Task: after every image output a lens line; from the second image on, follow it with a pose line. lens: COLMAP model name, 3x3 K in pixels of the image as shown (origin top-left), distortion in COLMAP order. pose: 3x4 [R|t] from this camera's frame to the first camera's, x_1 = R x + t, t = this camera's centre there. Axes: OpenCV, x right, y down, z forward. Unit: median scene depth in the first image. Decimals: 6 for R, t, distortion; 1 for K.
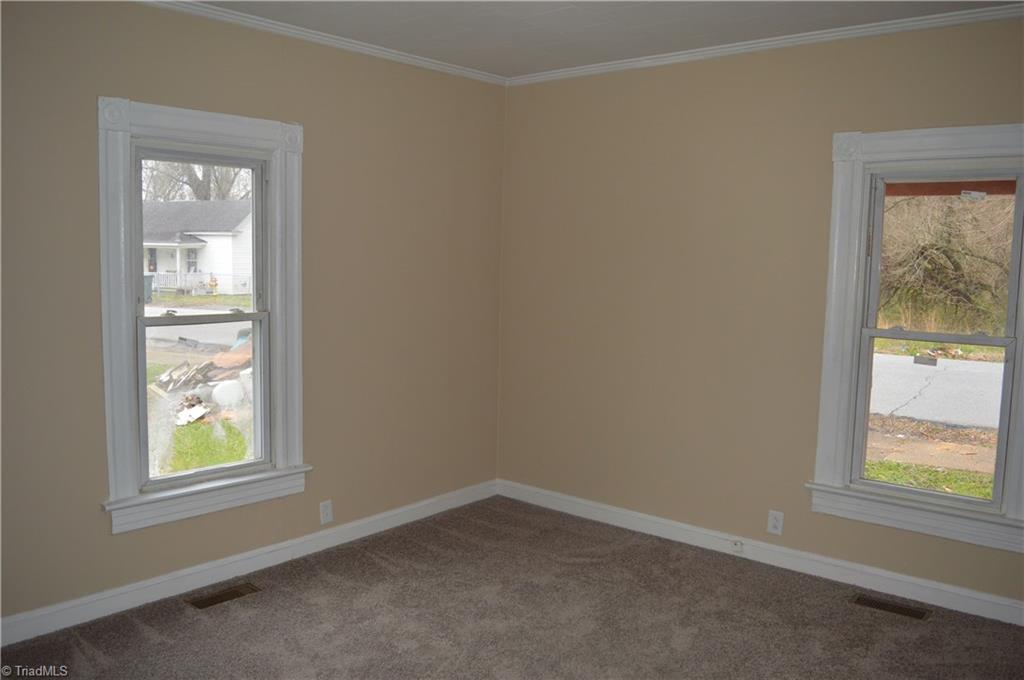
lens RADIAL K [[805.9, 0, 512.0], [0, 805.9, 340.0], [0, 0, 1]] dist [-0.081968, 0.001212]
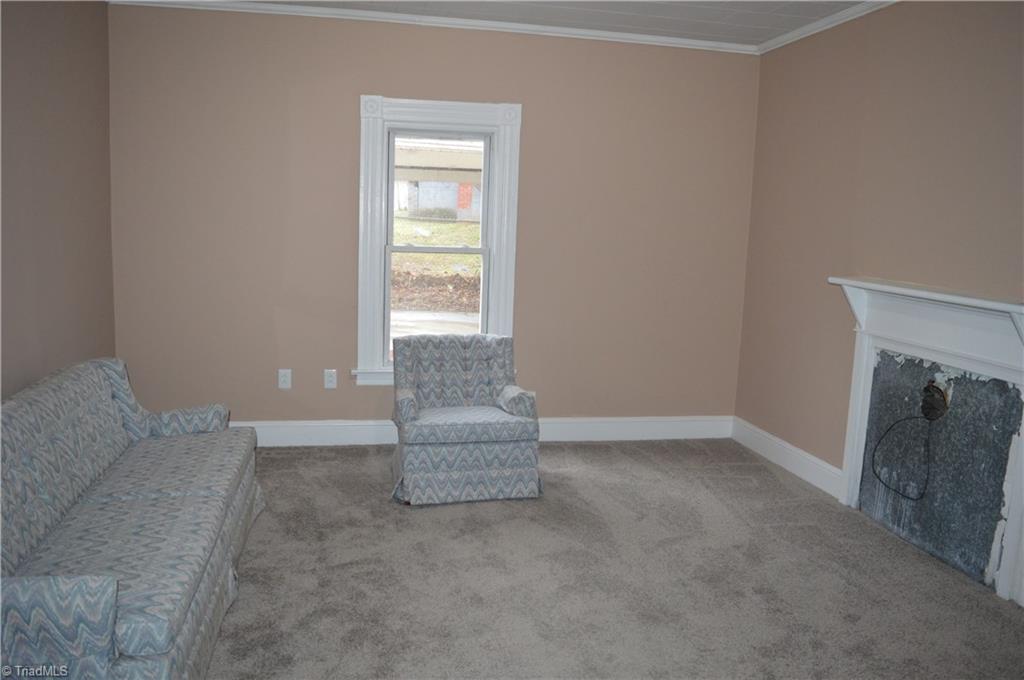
lens RADIAL K [[817.6, 0, 508.0], [0, 817.6, 333.4], [0, 0, 1]] dist [-0.088401, 0.010339]
pose [[0.793069, 0.098656, -0.601089, 0.560503], [-0.084038, 0.995082, 0.052443, 0.032096], [0.603307, 0.008924, 0.797459, -0.058743]]
